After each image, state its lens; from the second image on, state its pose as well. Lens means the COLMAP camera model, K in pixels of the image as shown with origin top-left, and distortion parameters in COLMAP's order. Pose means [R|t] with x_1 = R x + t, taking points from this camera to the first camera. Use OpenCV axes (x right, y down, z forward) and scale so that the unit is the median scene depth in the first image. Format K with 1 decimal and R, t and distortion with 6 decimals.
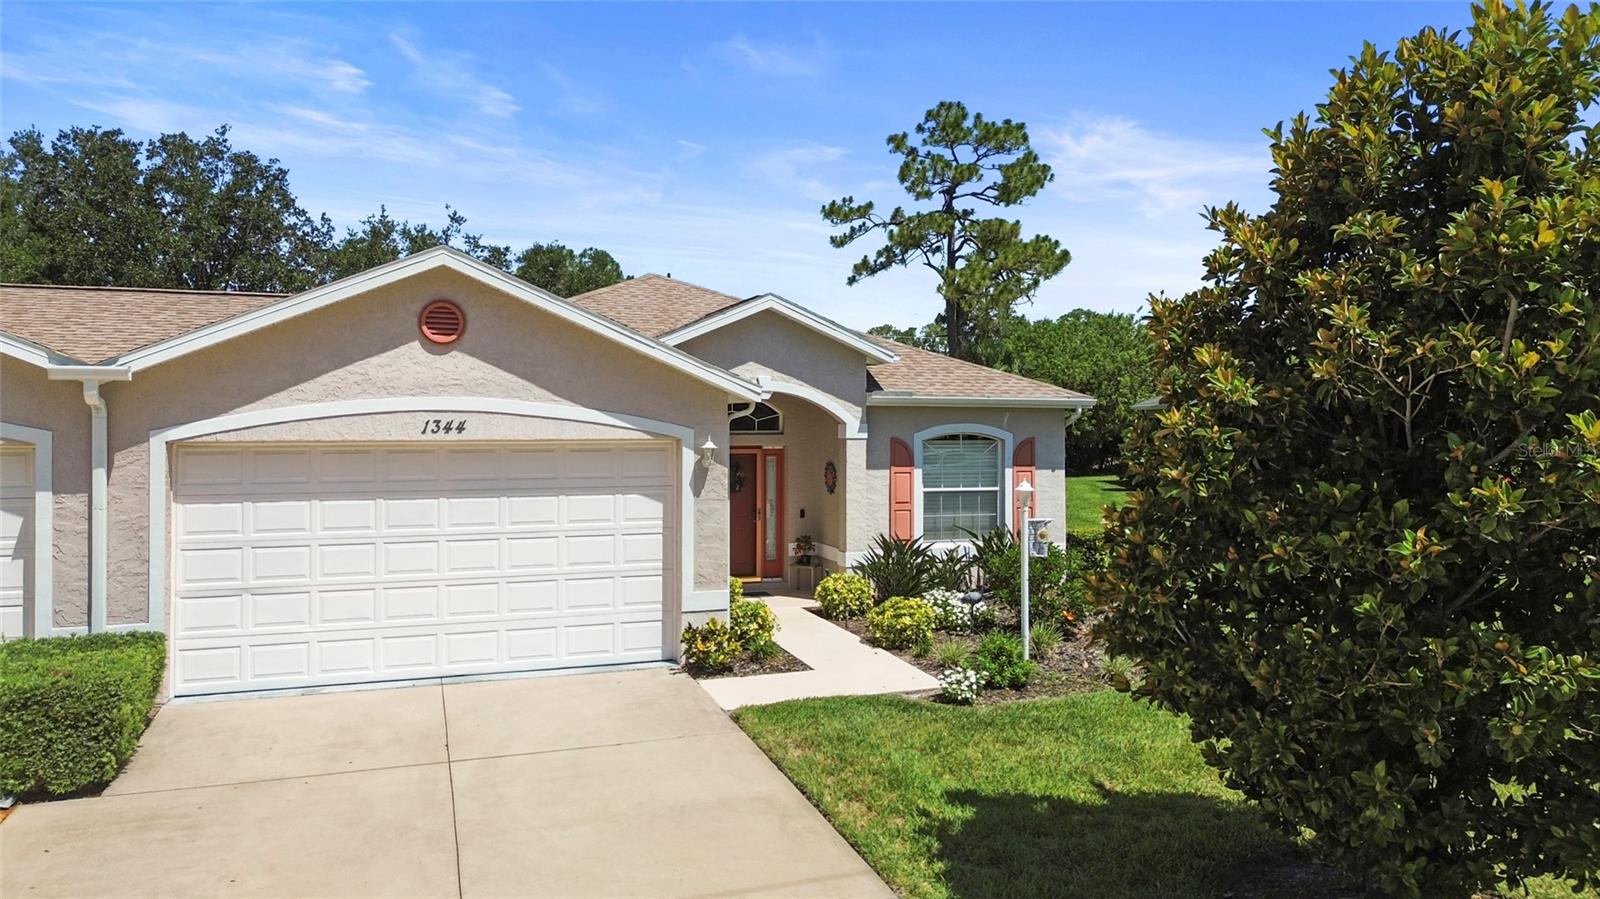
lens RADIAL K [[1129.0, 0, 803.1], [0, 1129.0, 442.0], [0, 0, 1]] dist [0.081700, -0.093459]
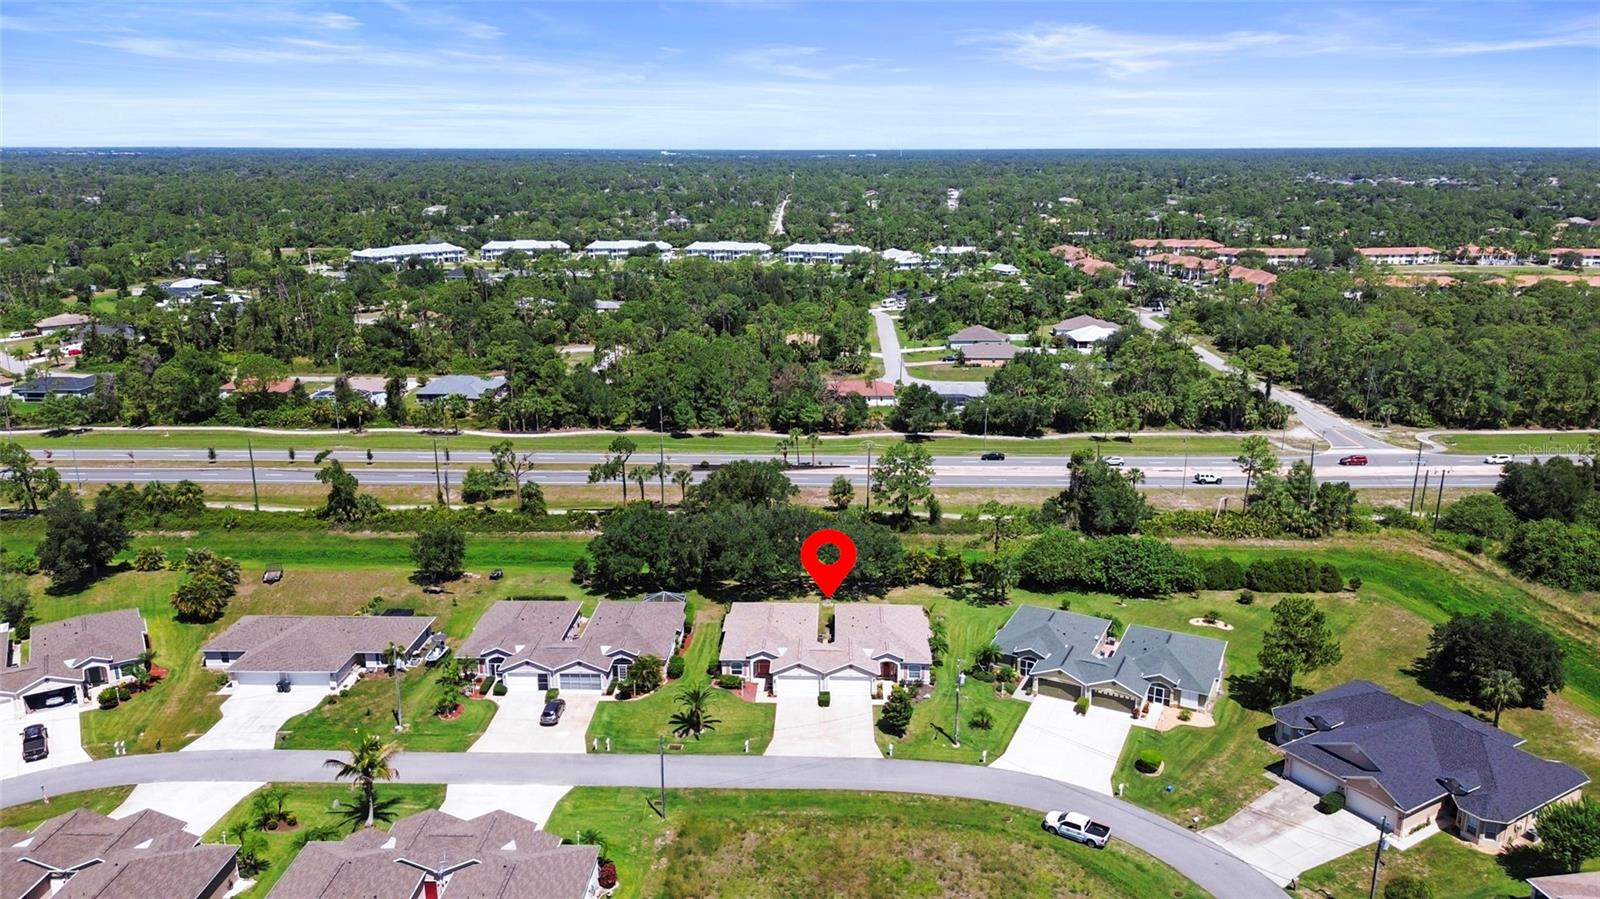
lens RADIAL K [[1129.0, 0, 803.1], [0, 1129.0, 442.0], [0, 0, 1]] dist [0.081700, -0.093459]
pose [[0.932567, 0.092185, -0.349029, 2.067422], [-0.005225, 0.970191, 0.242285, -3.489971], [0.360960, -0.224123, 0.905249, -6.183292]]
